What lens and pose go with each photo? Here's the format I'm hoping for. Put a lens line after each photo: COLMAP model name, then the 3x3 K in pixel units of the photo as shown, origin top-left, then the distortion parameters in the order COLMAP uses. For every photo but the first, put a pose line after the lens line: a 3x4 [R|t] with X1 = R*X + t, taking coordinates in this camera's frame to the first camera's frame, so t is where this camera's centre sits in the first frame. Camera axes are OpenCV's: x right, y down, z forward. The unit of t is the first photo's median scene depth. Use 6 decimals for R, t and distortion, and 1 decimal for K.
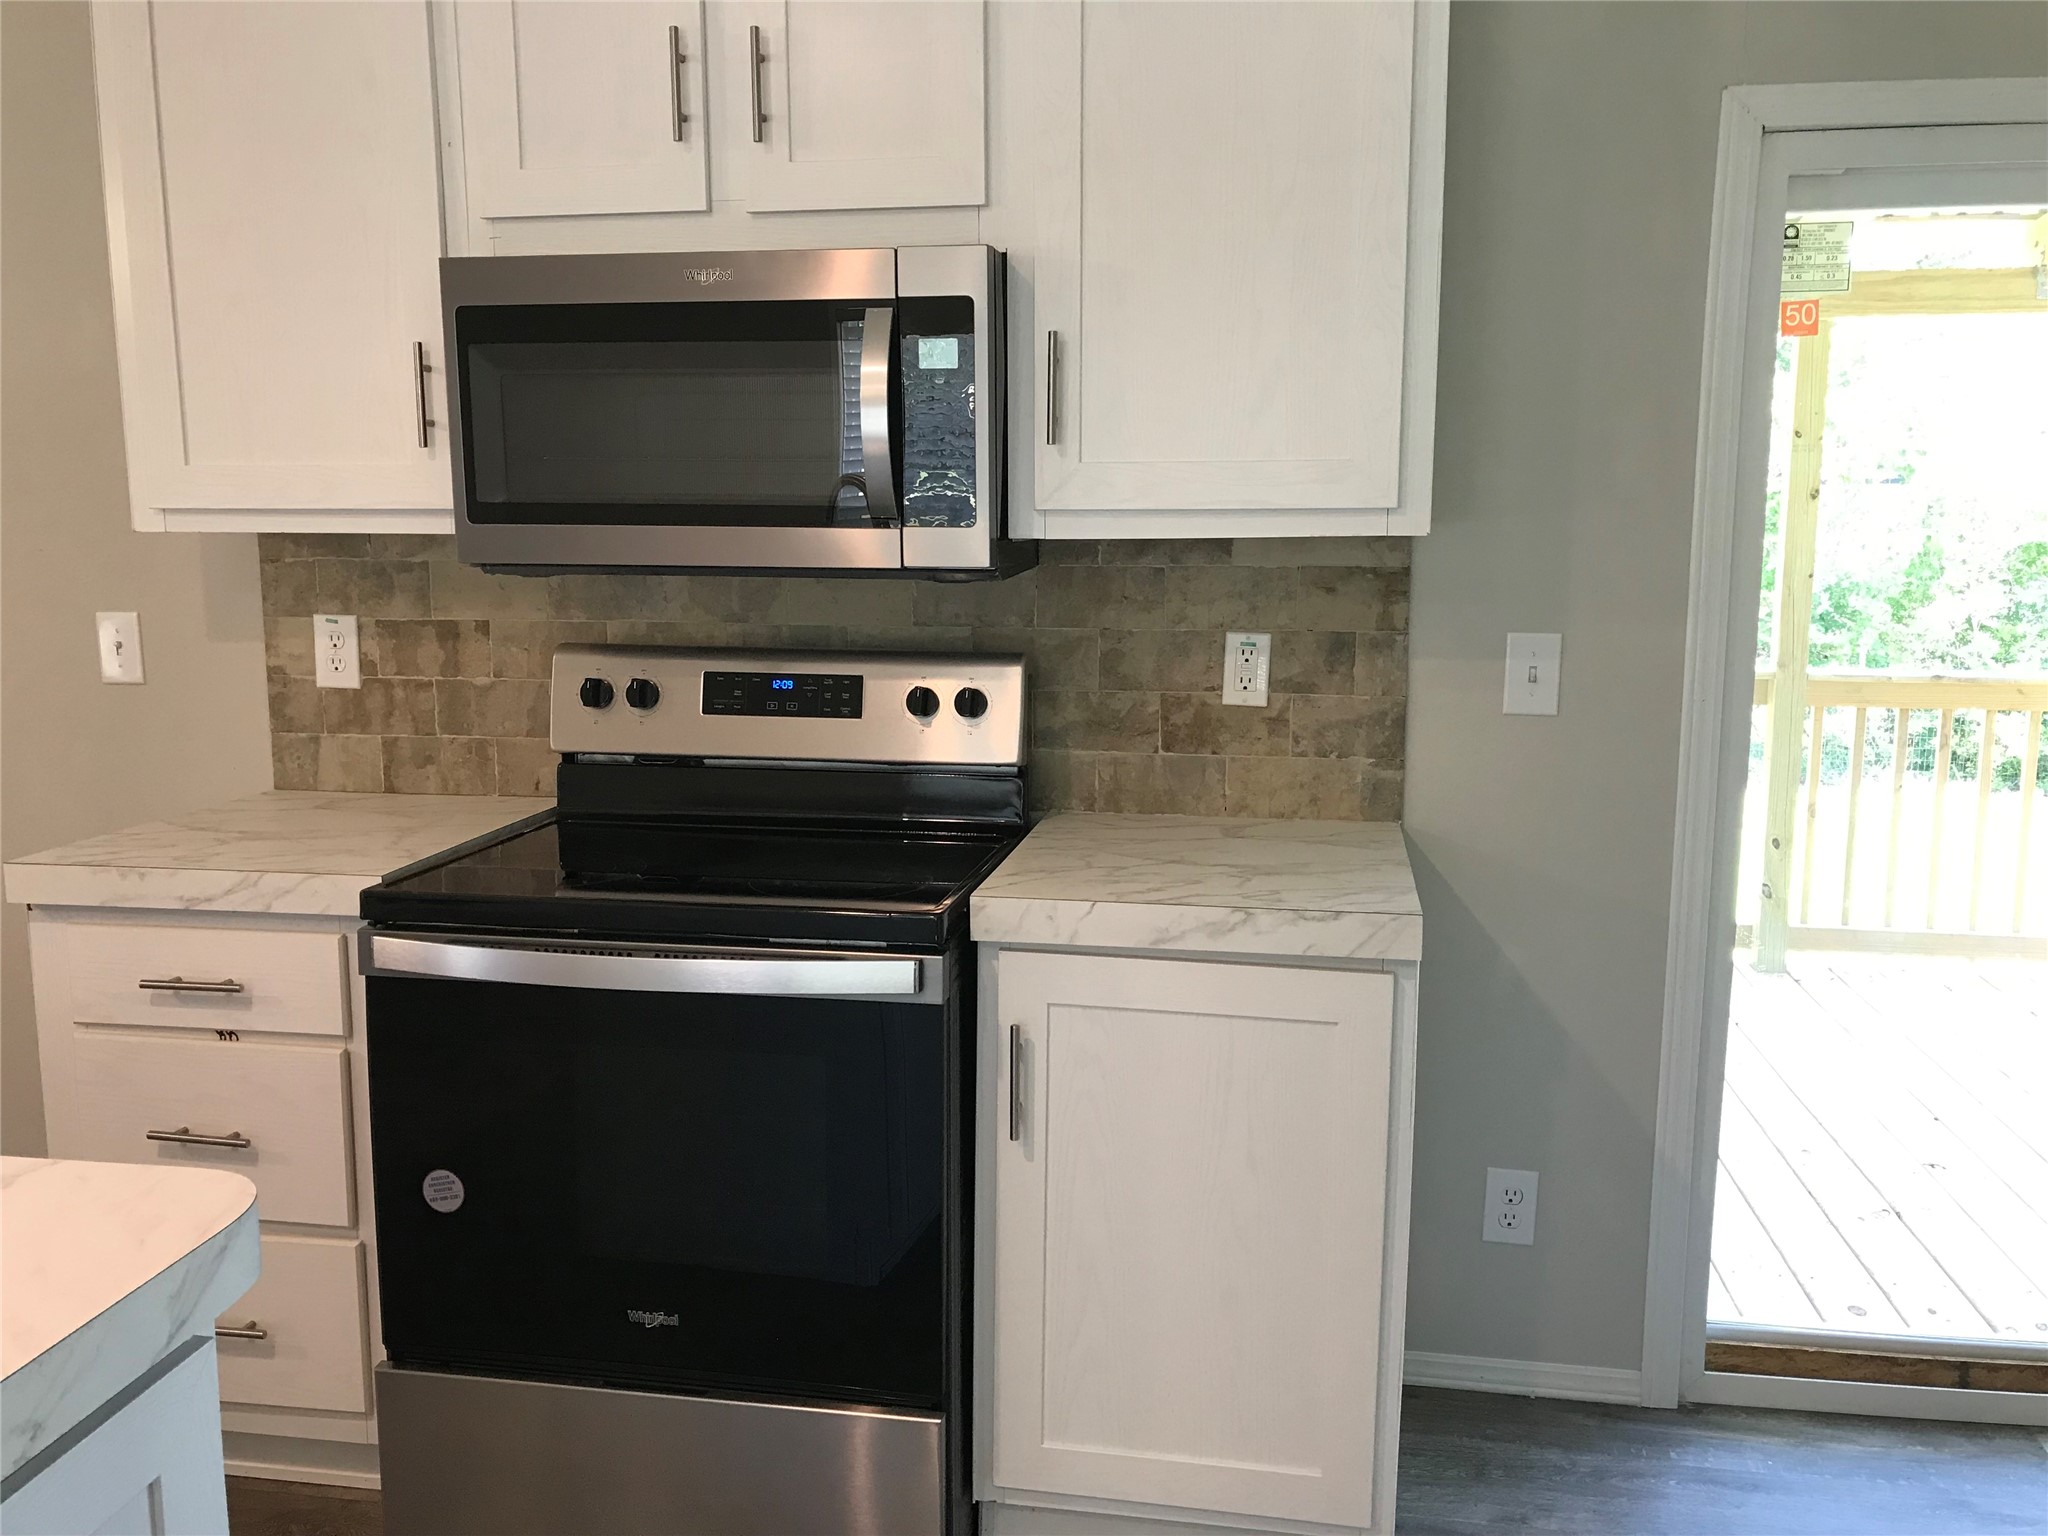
lens RADIAL K [[1686.1, 0, 1024.0], [0, 1686.1, 768.0], [0, 0, 1]] dist [-0.009611, -0.002136]
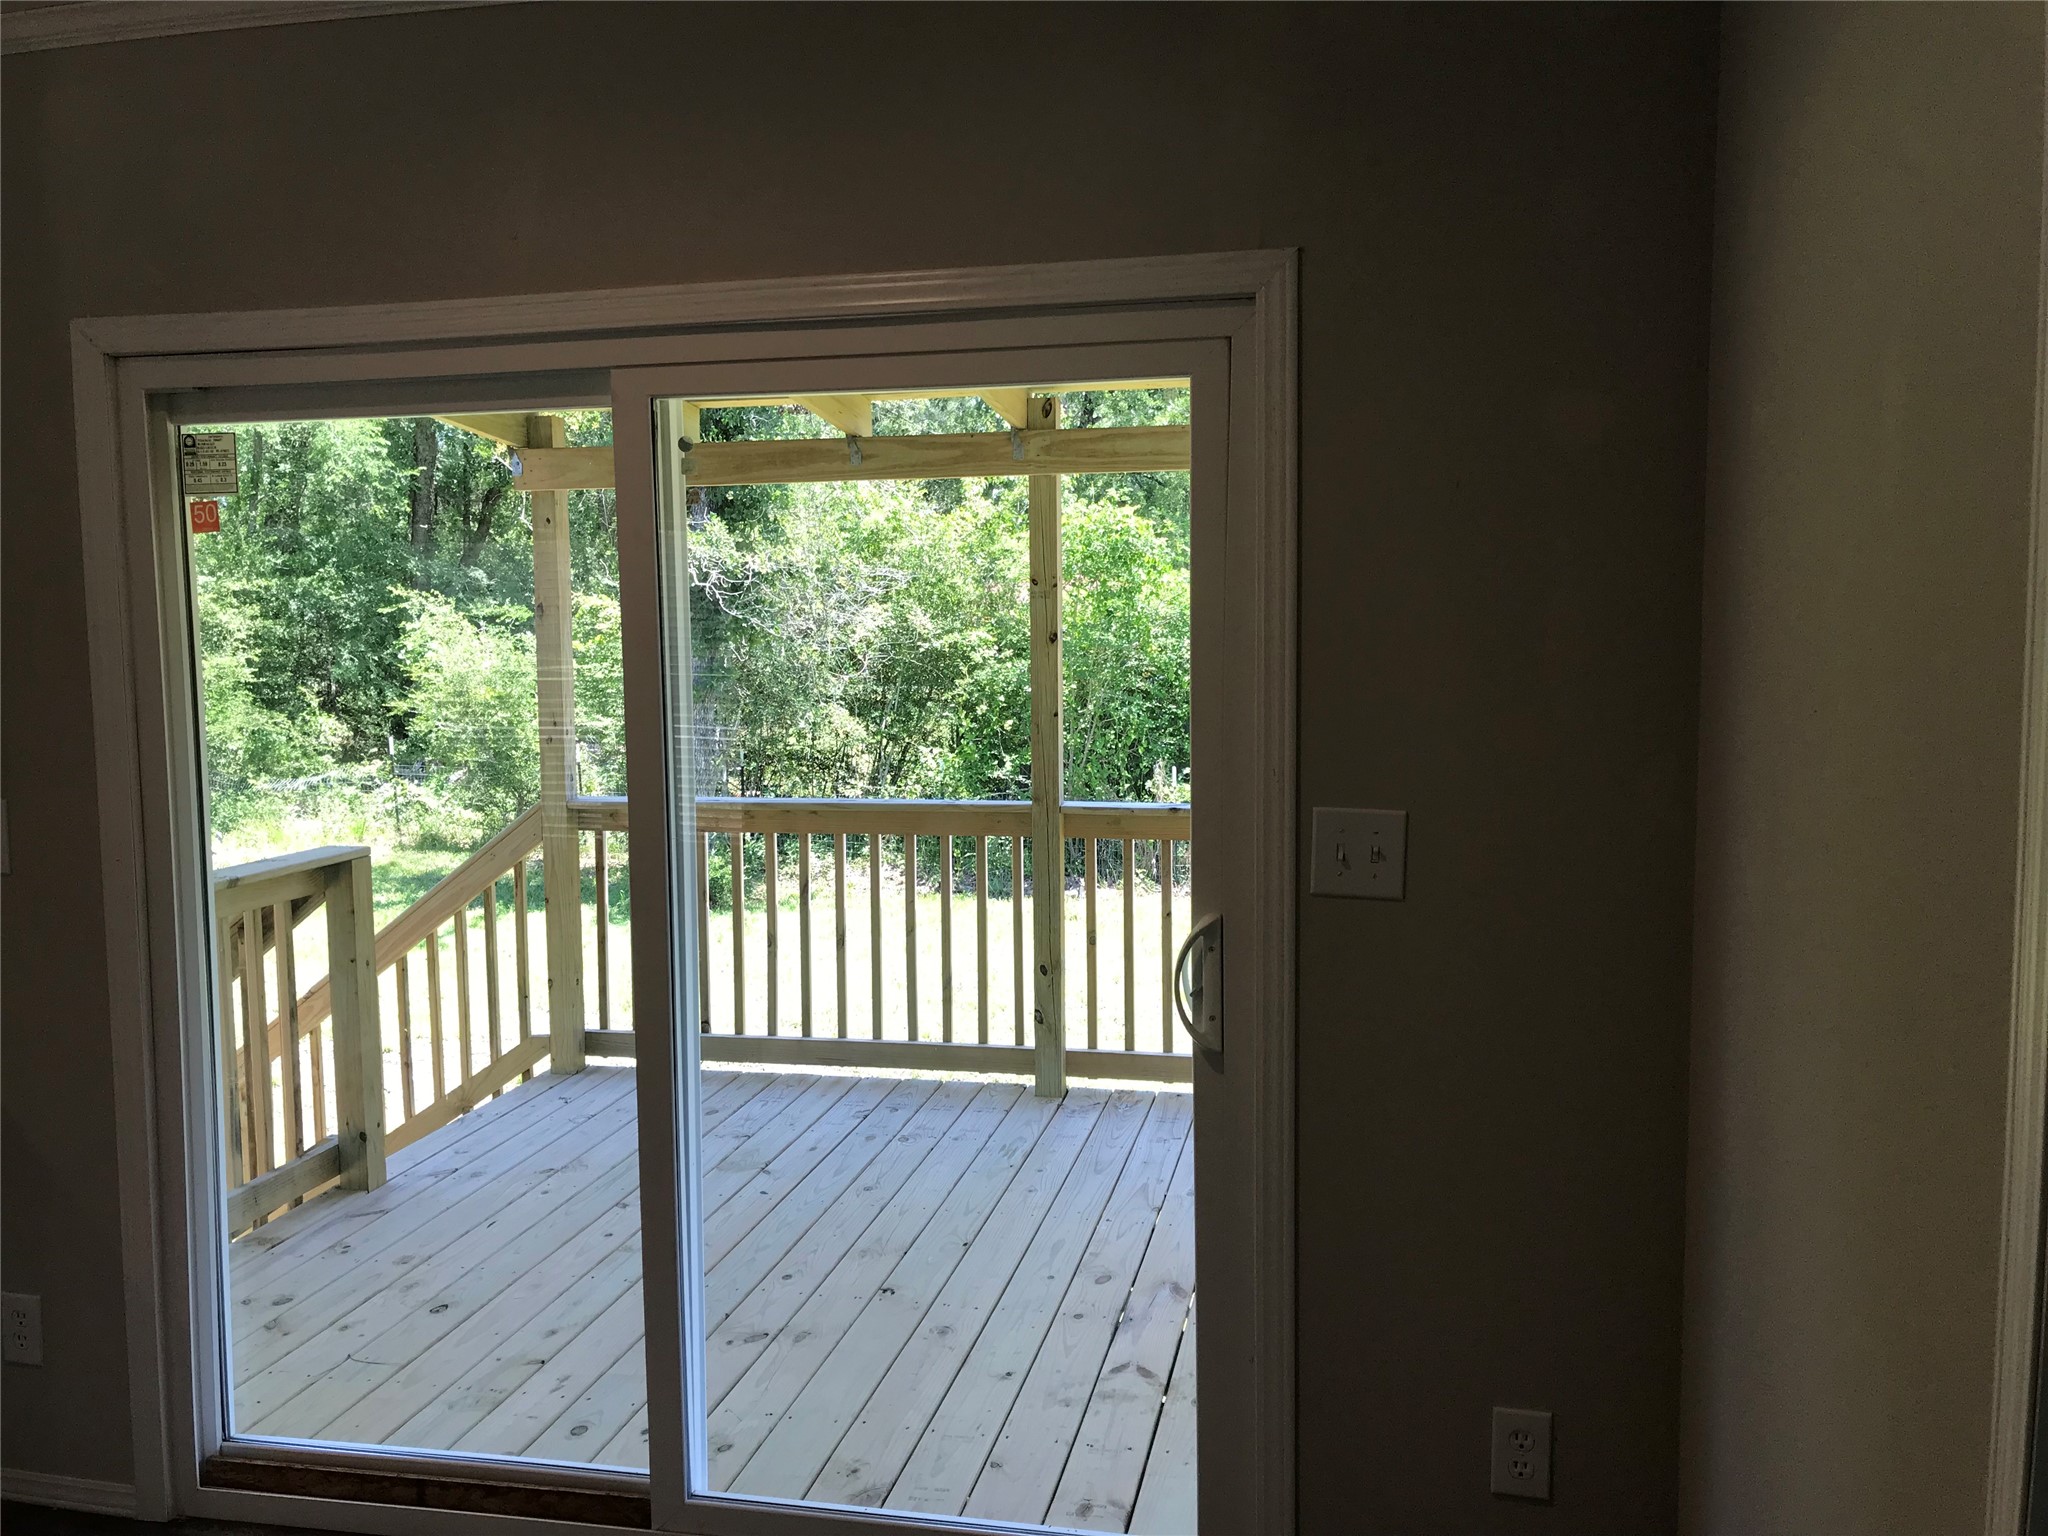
lens RADIAL K [[1655.3, 0, 1027.4], [0, 1655.3, 759.3], [0, 0, 1]] dist [0.055015, -0.004789]
pose [[0.998102, -0.009581, -0.060829, 1.010509], [0.005111, 0.997304, -0.073207, -0.019626], [0.061366, 0.072757, 0.995460, -0.067049]]
